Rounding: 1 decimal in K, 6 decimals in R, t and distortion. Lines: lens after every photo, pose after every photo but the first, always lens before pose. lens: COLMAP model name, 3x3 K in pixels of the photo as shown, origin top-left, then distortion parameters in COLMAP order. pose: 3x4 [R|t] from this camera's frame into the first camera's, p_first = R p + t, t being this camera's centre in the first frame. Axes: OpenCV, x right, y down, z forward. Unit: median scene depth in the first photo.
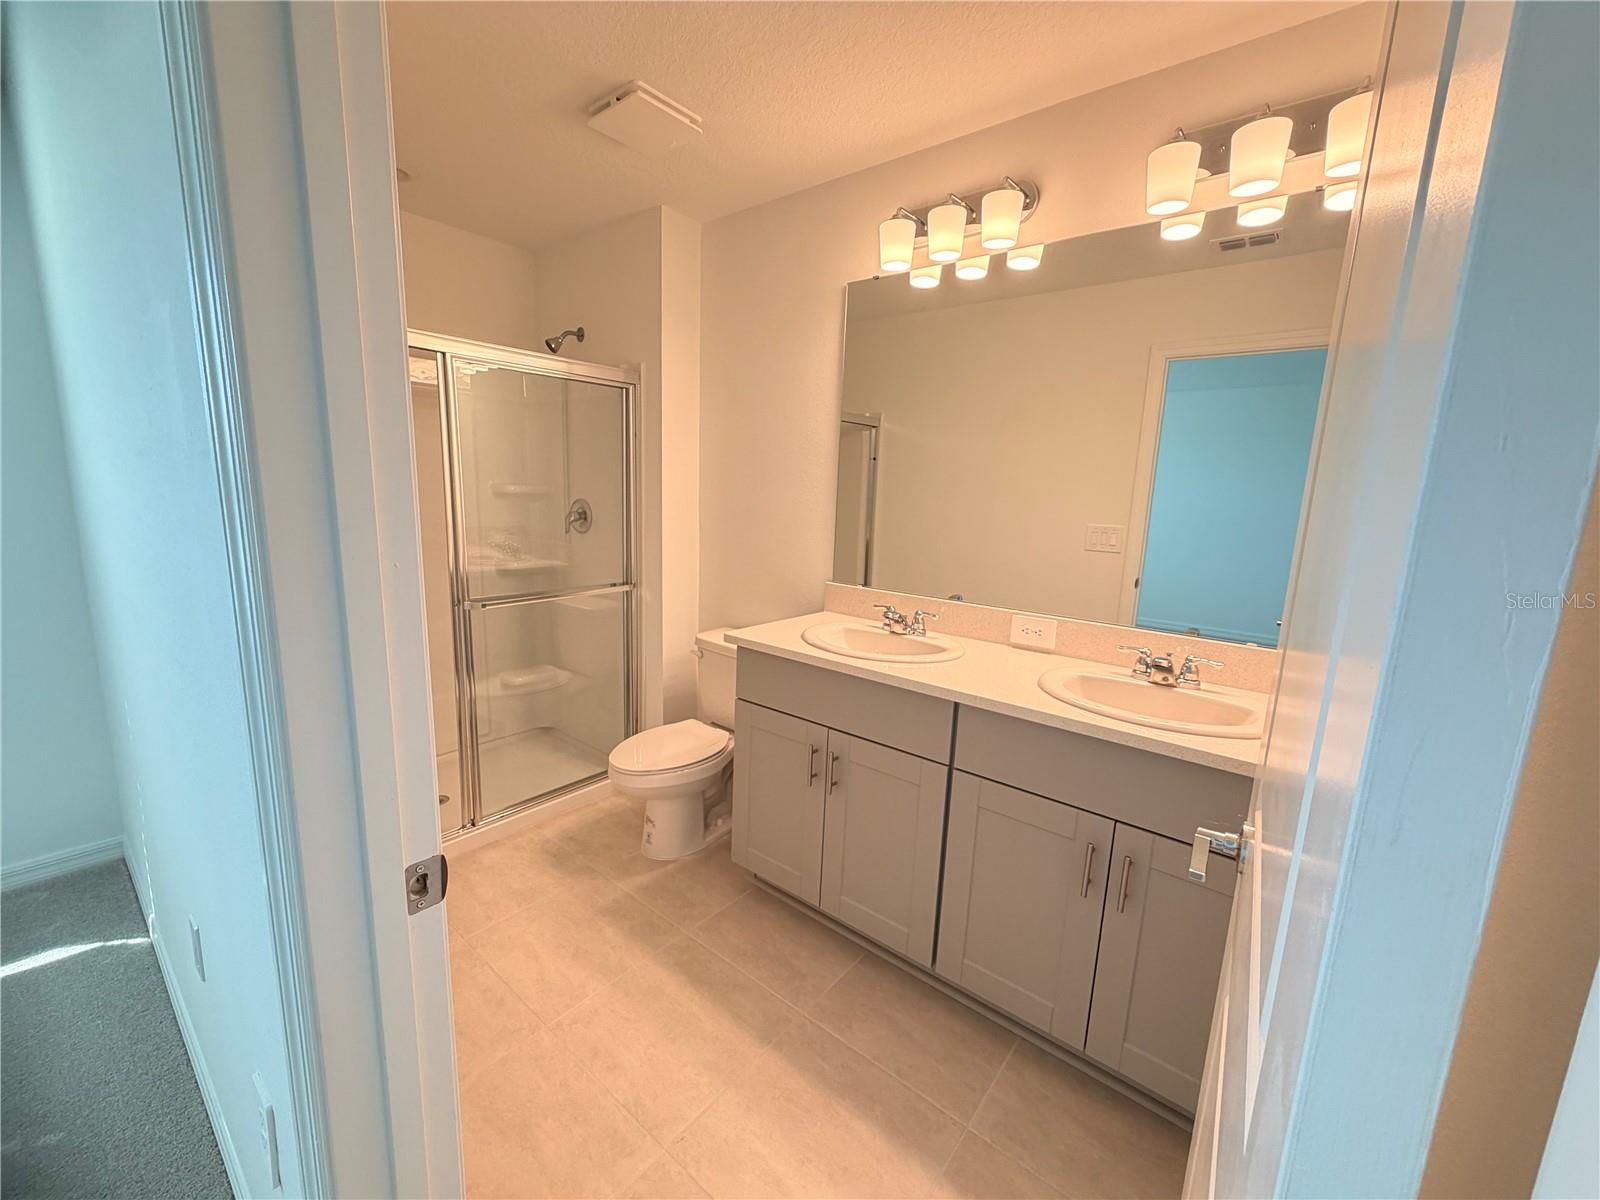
lens RADIAL K [[638.7, 0, 796.0], [0, 638.7, 601.4], [0, 0, 1]] dist [-0.000574, 0.000432]
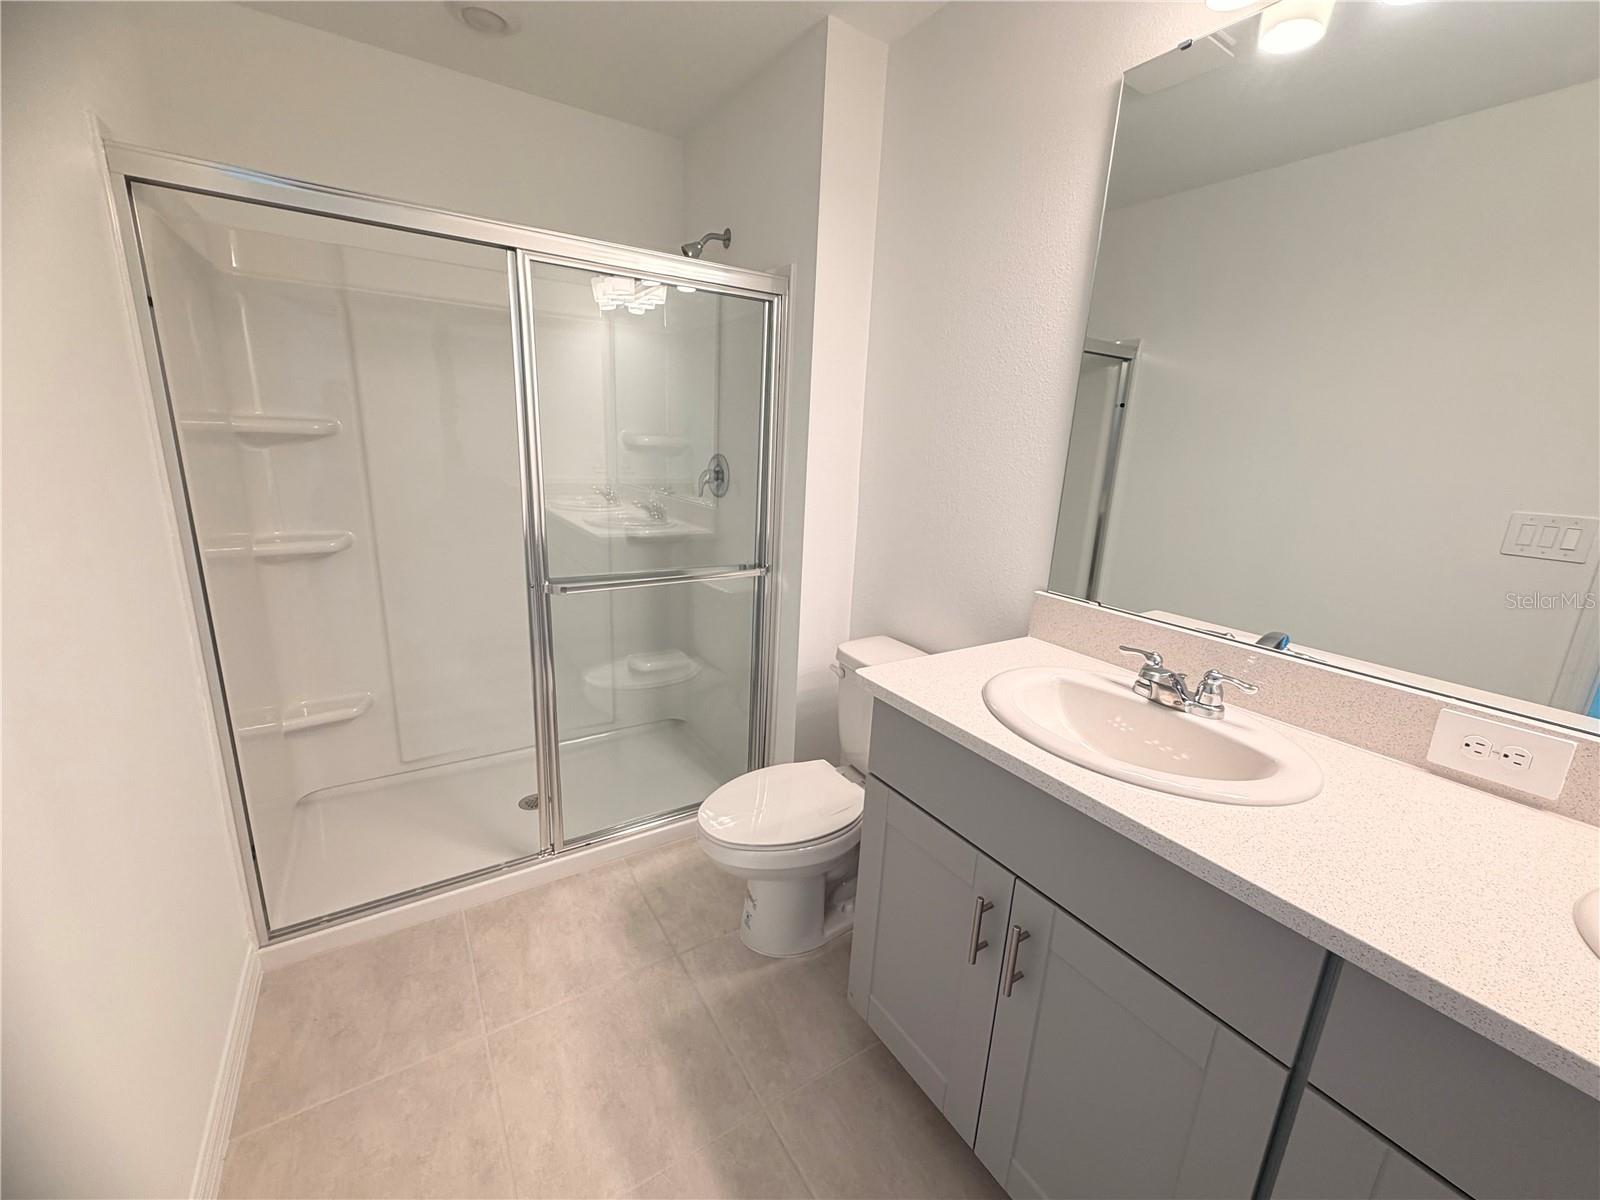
lens RADIAL K [[638.7, 0, 796.0], [0, 638.7, 601.4], [0, 0, 1]] dist [-0.000574, 0.000432]
pose [[0.950017, 0.083974, -0.300692, 0.012883], [-0.065520, 0.995325, 0.070958, -0.050423], [0.305245, -0.047710, 0.951078, 0.331298]]
